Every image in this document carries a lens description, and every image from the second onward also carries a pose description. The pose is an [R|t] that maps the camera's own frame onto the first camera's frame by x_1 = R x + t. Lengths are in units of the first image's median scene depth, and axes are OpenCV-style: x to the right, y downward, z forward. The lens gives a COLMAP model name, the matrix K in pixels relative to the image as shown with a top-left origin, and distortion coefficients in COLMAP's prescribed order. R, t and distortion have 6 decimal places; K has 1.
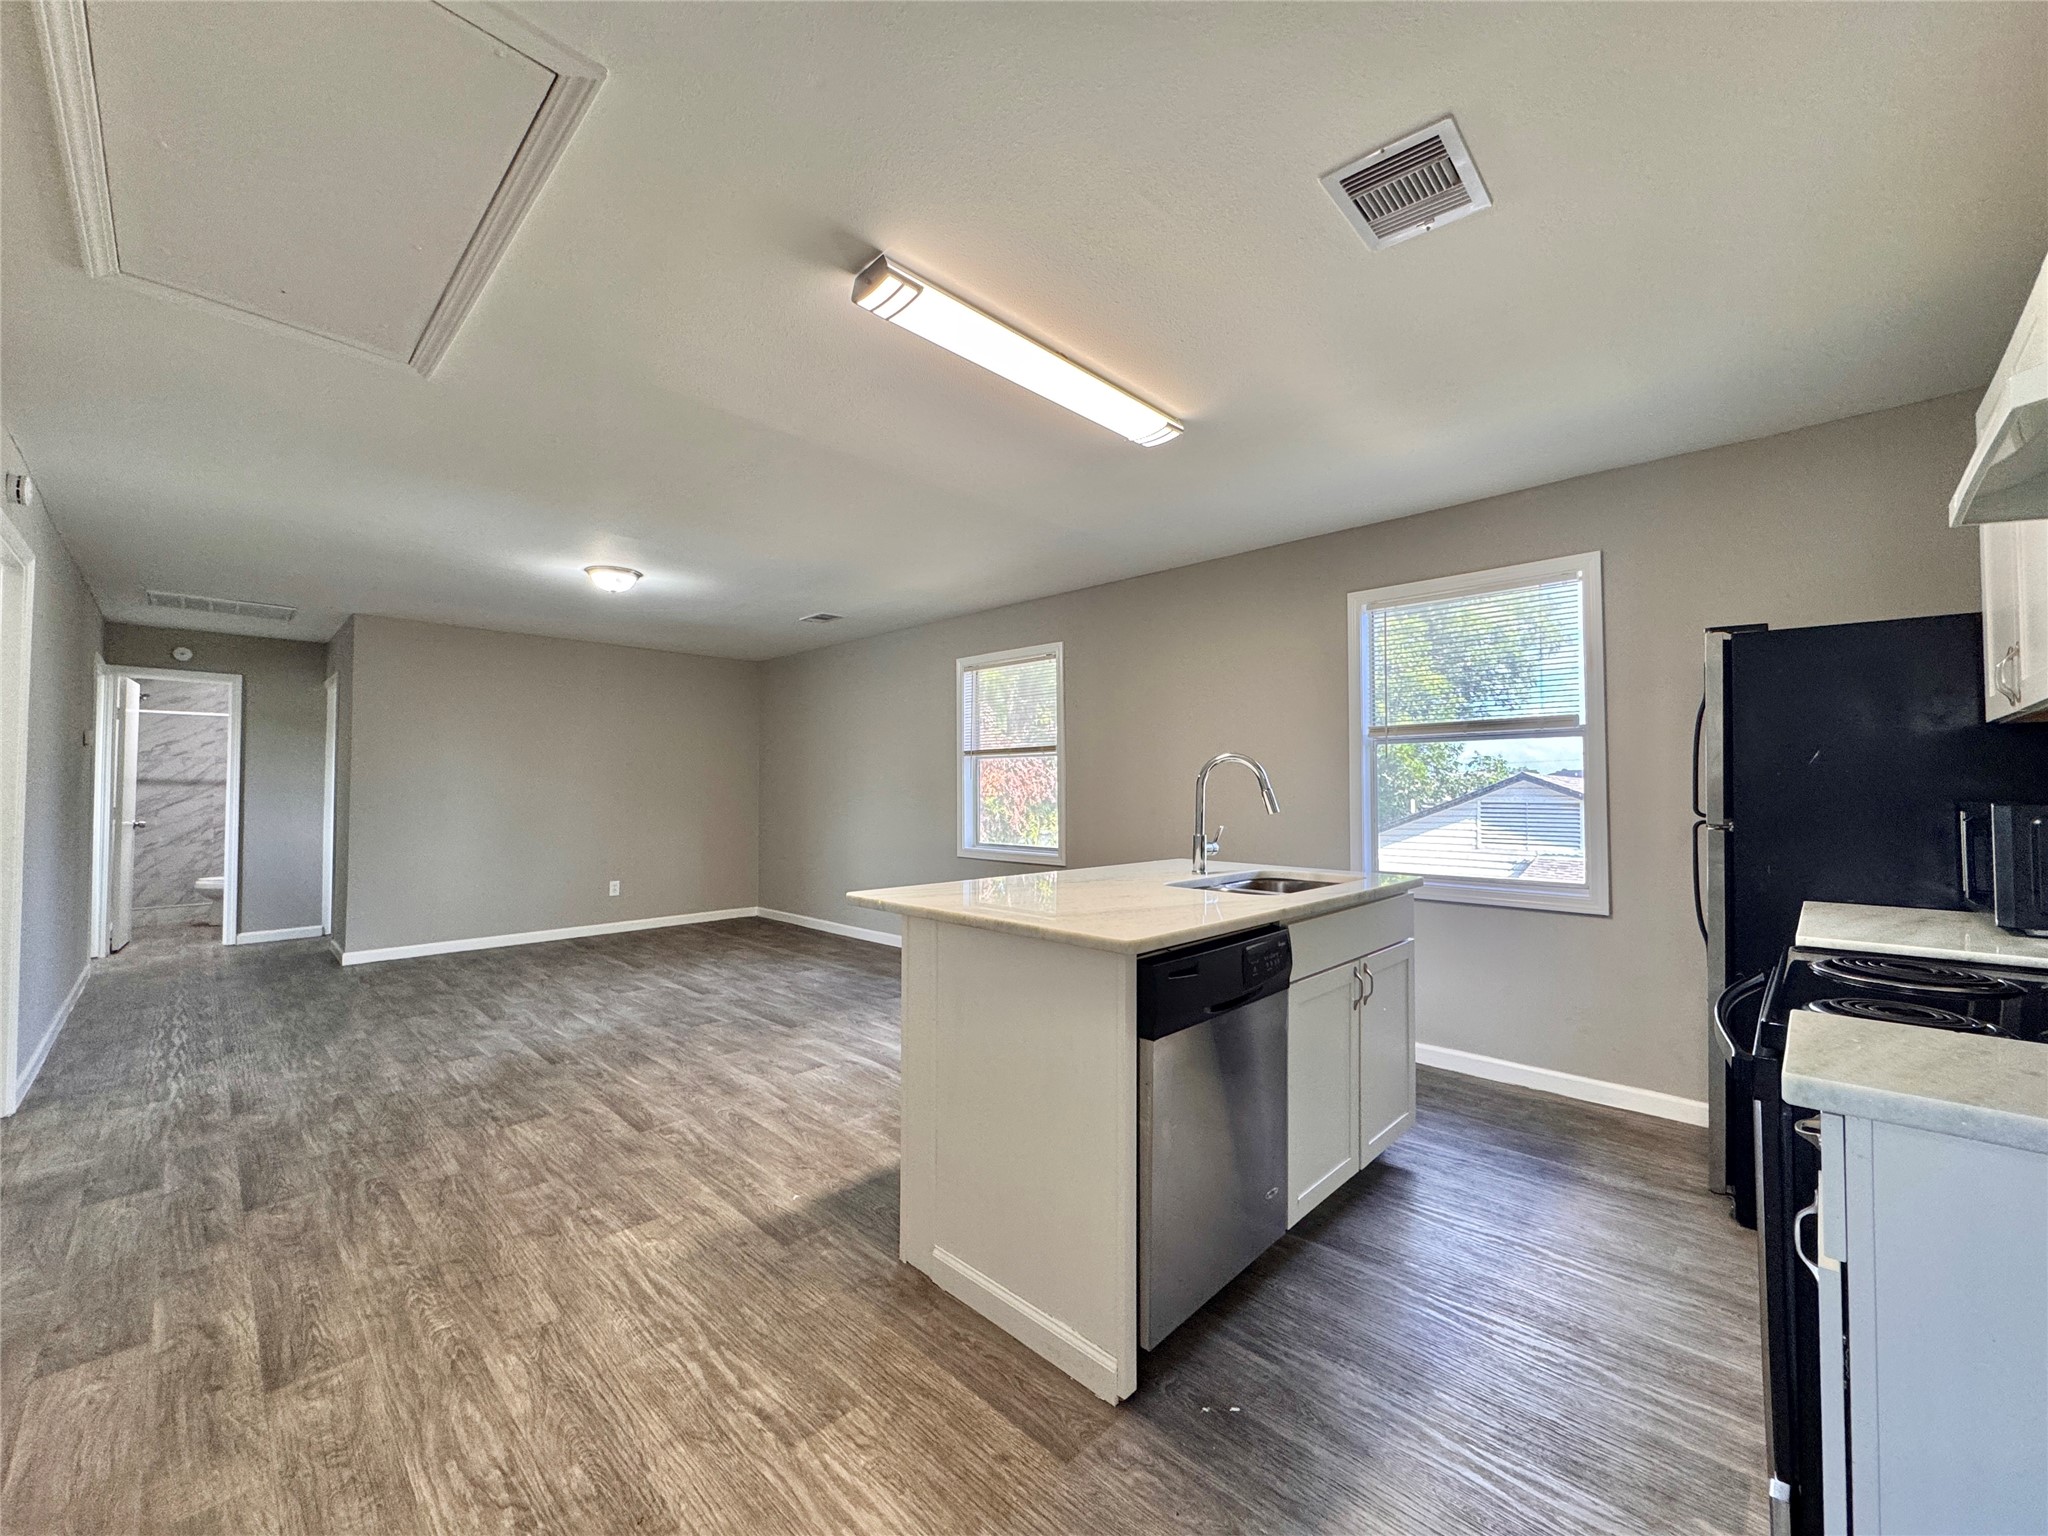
lens RADIAL K [[812.8, 0, 1023.8], [0, 812.8, 769.4], [0, 0, 1]] dist [-0.004696, 0.001031]
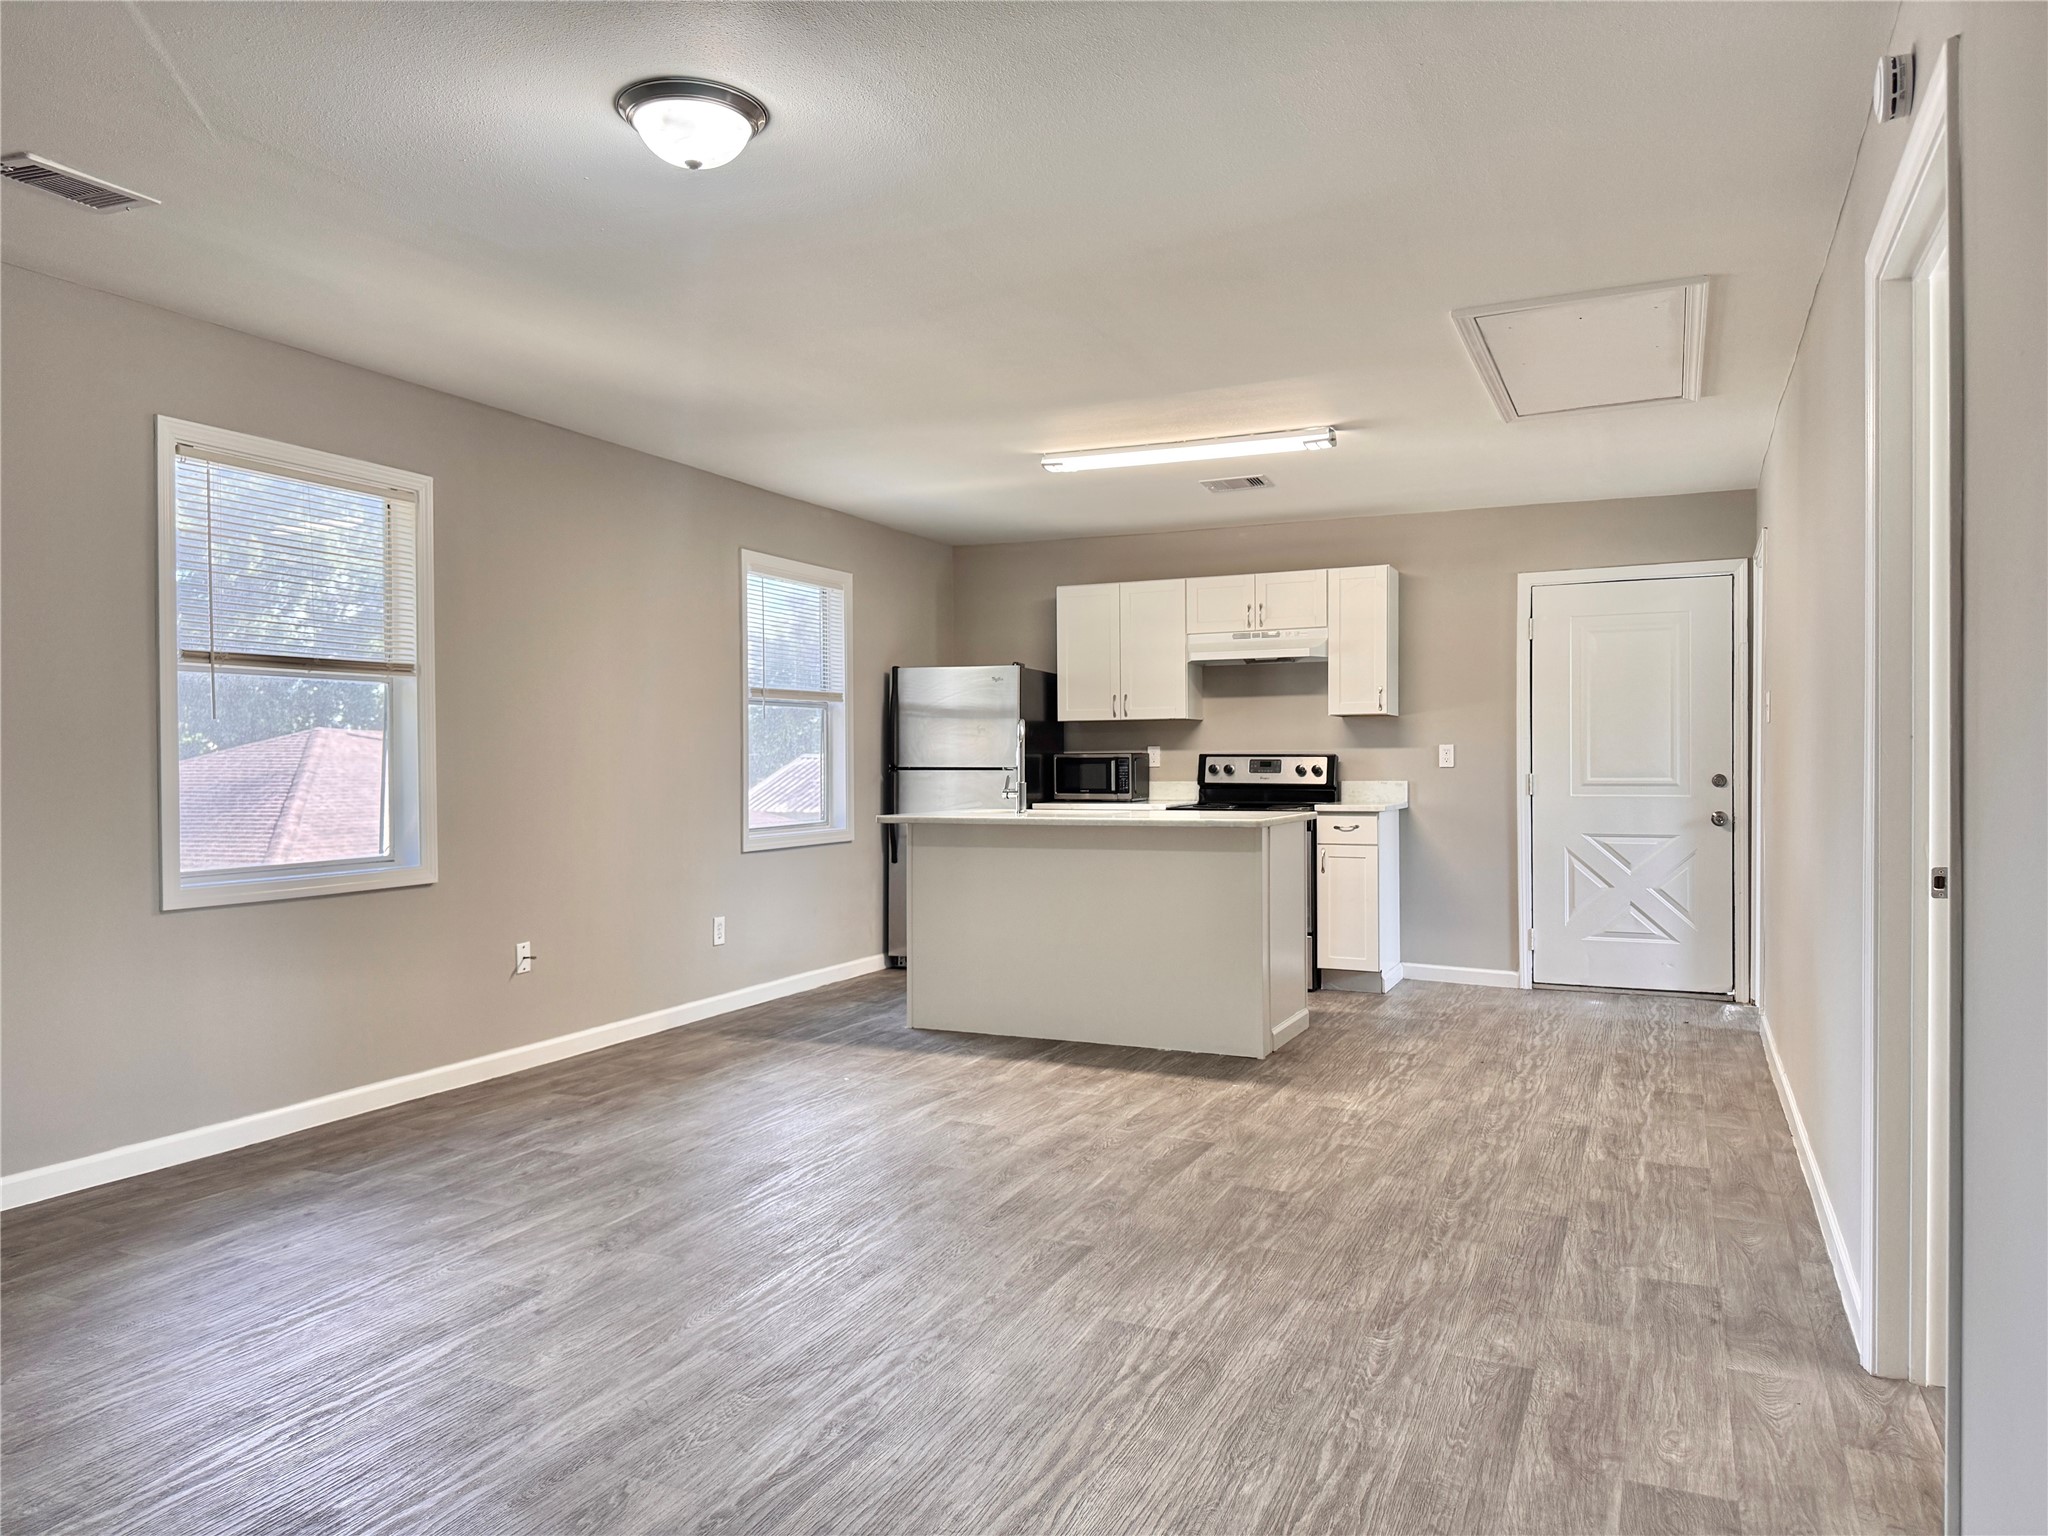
lens RADIAL K [[1418.0, 0, 1024.0], [0, 1418.0, 768.0], [0, 0, 1]] dist [0.119437, -0.216766]
pose [[-0.342765, -0.005862, 0.939403, -1.676995], [-0.019553, 0.999808, -0.000896, 0.054231], [-0.939218, -0.018675, -0.342814, 1.582116]]
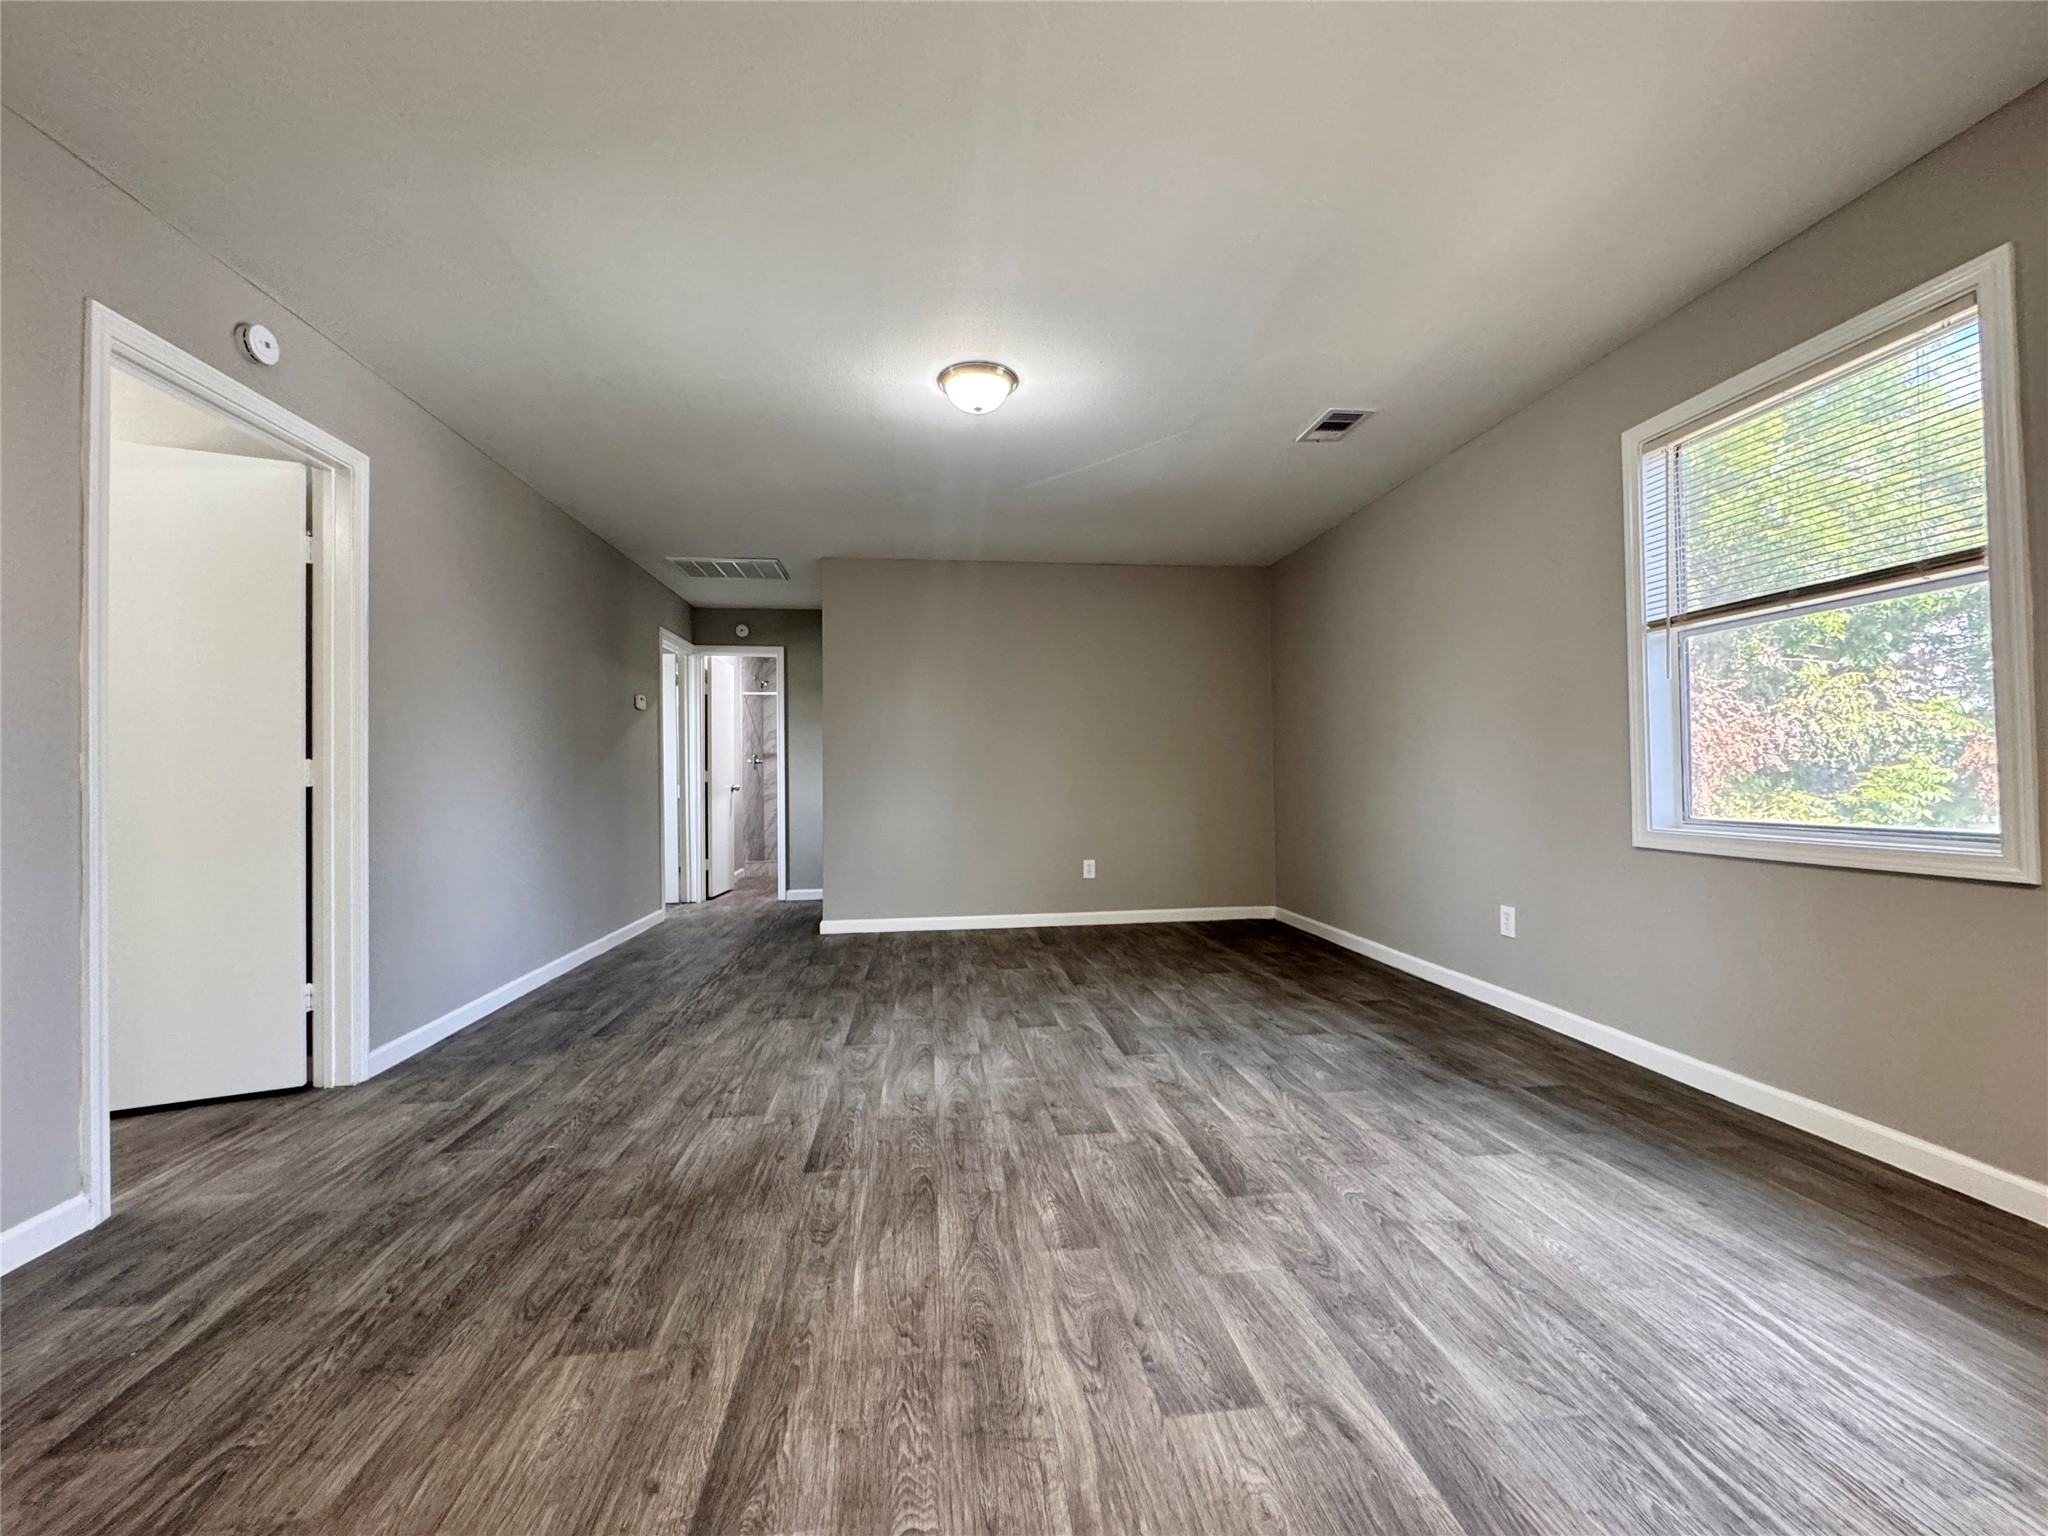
lens RADIAL K [[812.8, 0, 1023.8], [0, 812.8, 769.4], [0, 0, 1]] dist [-0.004696, 0.001031]
pose [[0.775634, -0.016451, -0.630968, -0.109417], [0.027121, 0.999606, 0.007277, 0.091464], [0.630600, -0.022757, 0.775774, 0.758700]]
